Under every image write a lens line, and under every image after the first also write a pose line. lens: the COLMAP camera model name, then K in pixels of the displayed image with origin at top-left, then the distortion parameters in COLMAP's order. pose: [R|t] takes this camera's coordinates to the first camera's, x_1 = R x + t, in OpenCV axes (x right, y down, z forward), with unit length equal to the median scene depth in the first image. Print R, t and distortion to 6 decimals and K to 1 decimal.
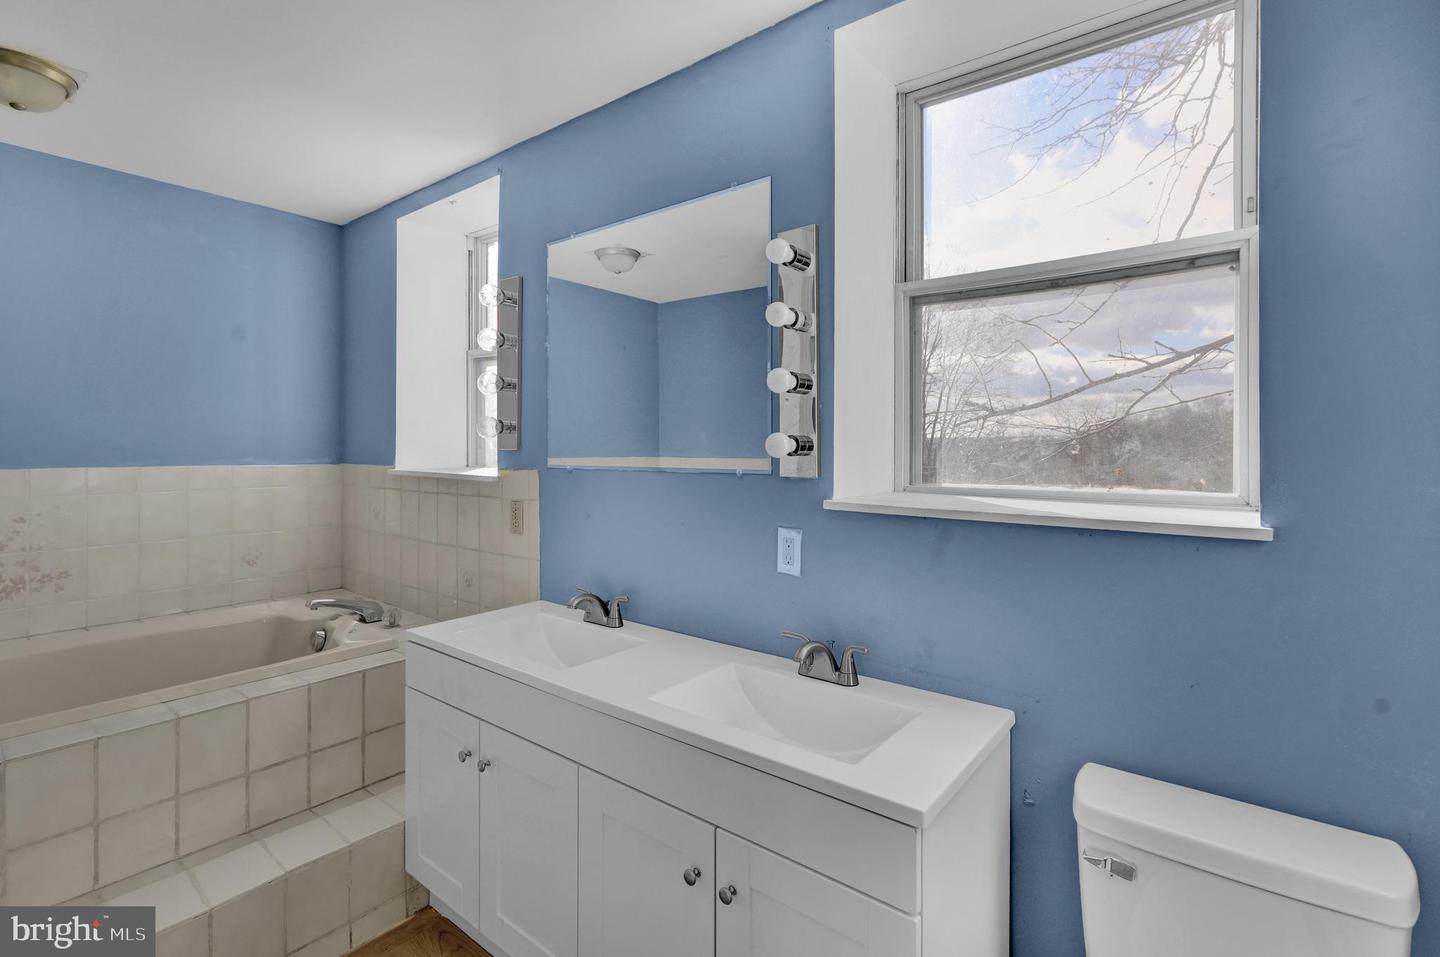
lens RADIAL K [[664.1, 0, 718.8], [0, 664.1, 448.8], [0, 0, 1]] dist [-0.000698, 0.000258]
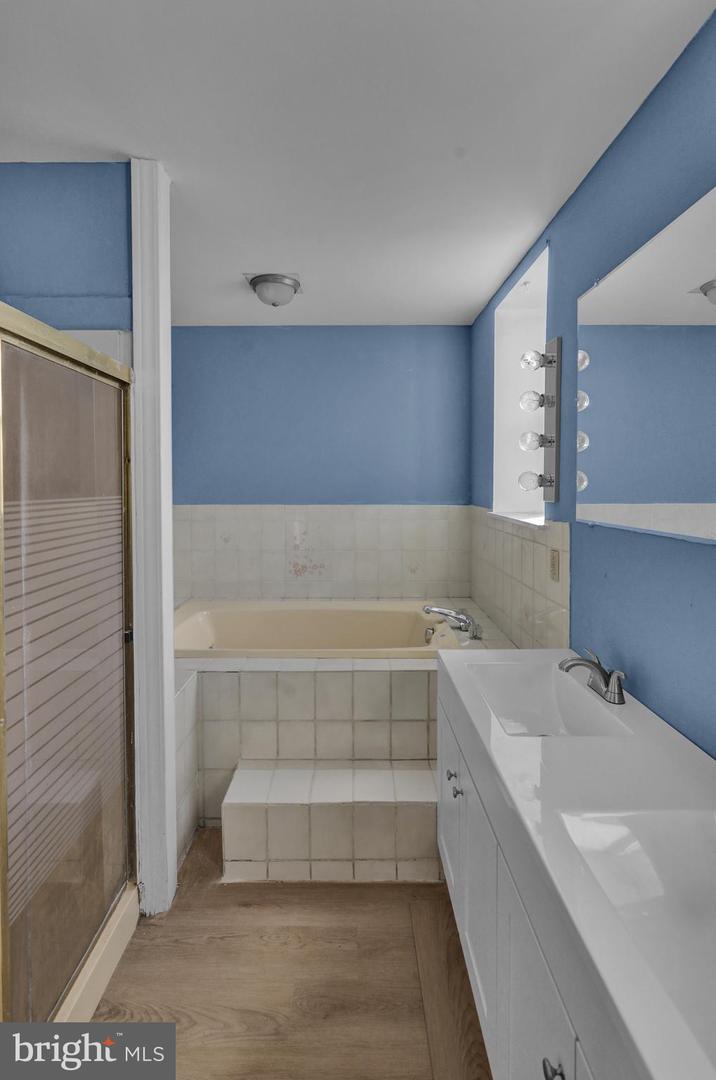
lens RADIAL K [[519.9, 0, 355.6], [0, 519.9, 497.4], [0, 0, 1]] dist [0.002110, 0.000101]
pose [[0.621464, 0.018802, -0.783217, 0.153108], [0.002083, 0.999669, 0.025651, -0.028708], [0.783440, -0.017573, 0.621219, 0.240480]]
